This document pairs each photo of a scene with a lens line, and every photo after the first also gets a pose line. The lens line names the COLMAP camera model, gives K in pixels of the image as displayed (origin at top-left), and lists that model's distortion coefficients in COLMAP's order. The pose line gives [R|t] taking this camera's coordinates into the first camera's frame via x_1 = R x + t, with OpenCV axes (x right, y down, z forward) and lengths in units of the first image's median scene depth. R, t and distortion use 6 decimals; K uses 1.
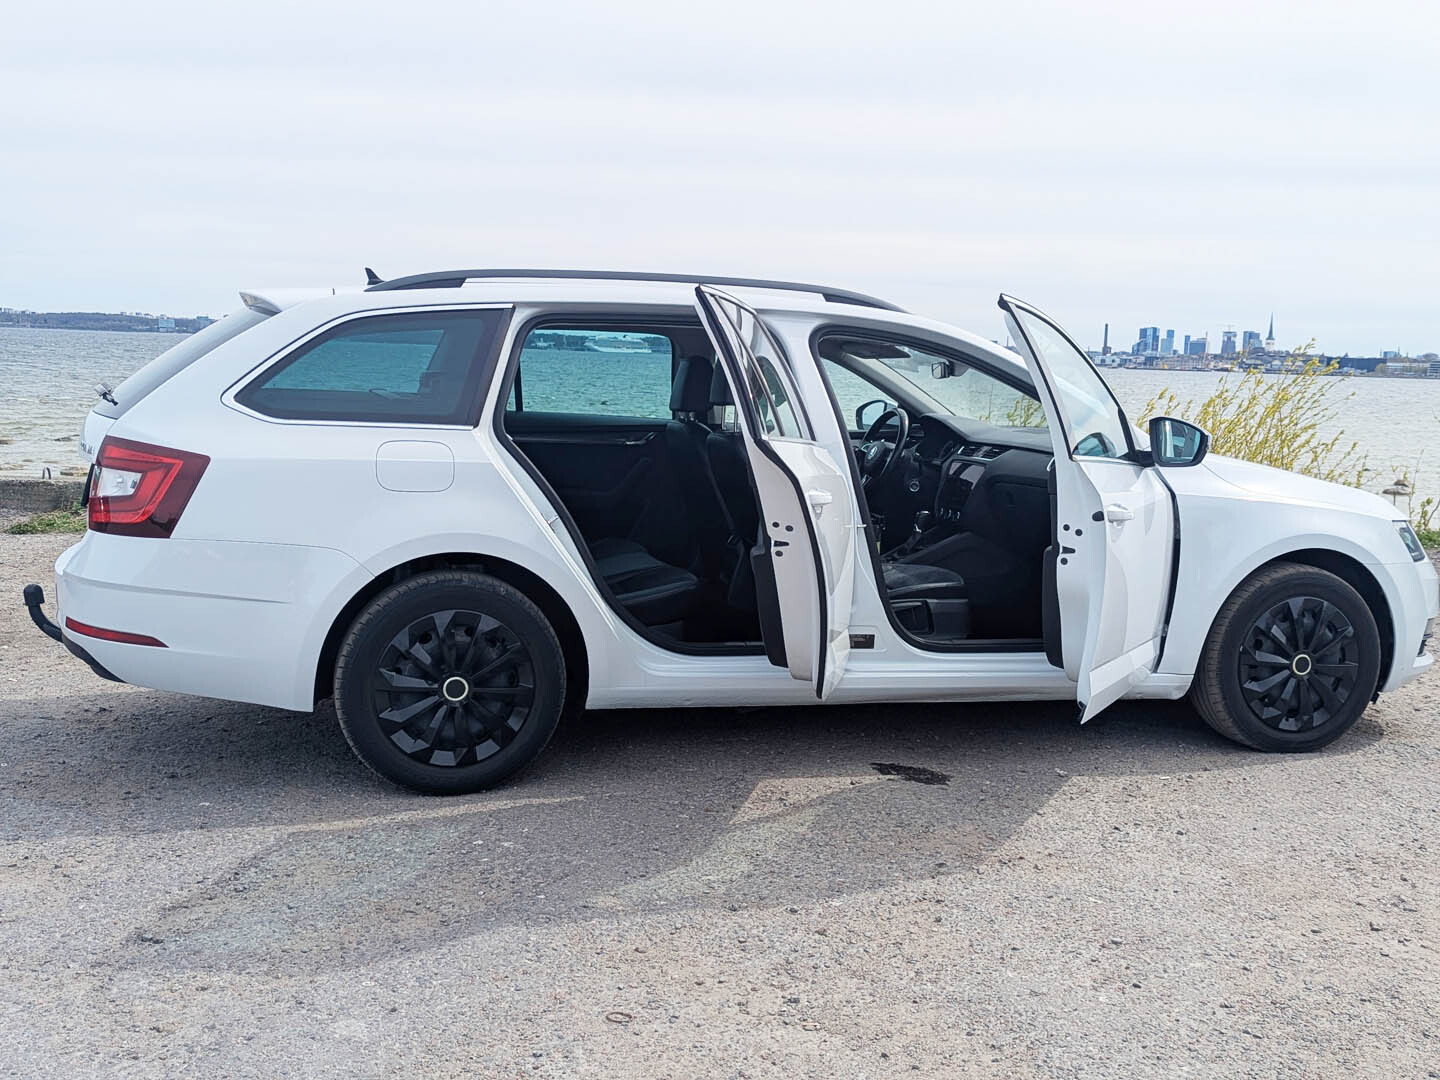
lens RADIAL K [[1515.1, 0, 720.0], [0, 1515.1, 540.0], [0, 0, 1]] dist [0.057249, -0.115270]
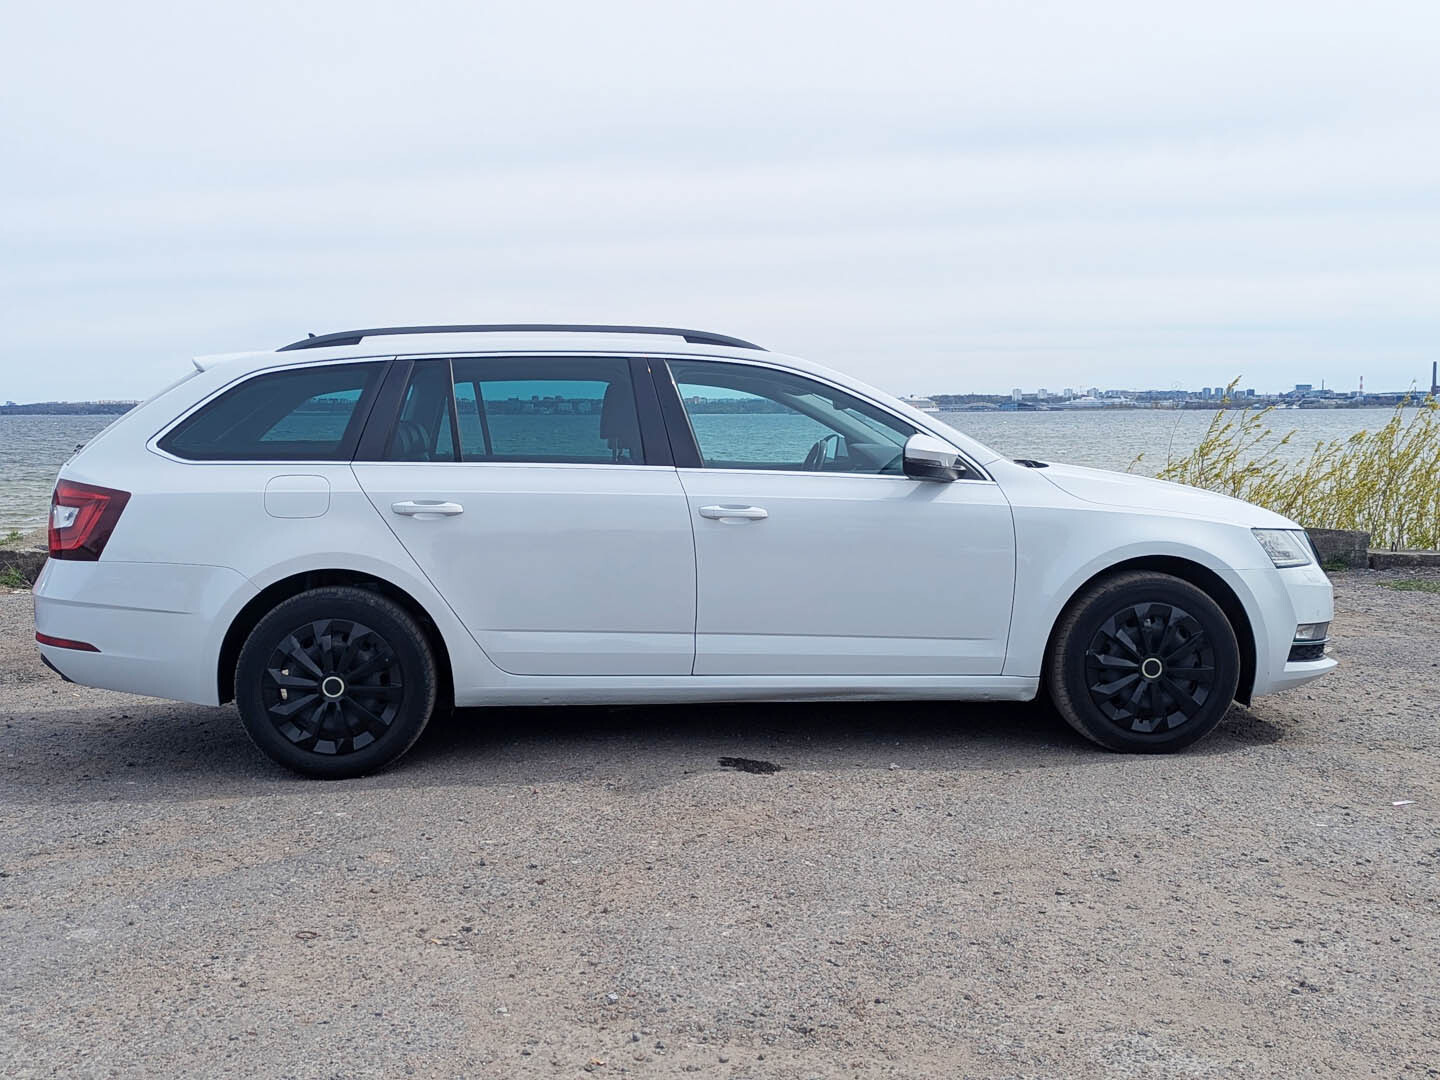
lens RADIAL K [[1515.1, 0, 720.0], [0, 1515.1, 540.0], [0, 0, 1]] dist [0.057249, -0.115270]
pose [[0.982483, -0.023287, -0.184894, 0.337184], [0.015485, 0.998932, -0.043531, 0.041342], [0.185710, 0.039905, 0.981794, -0.092906]]
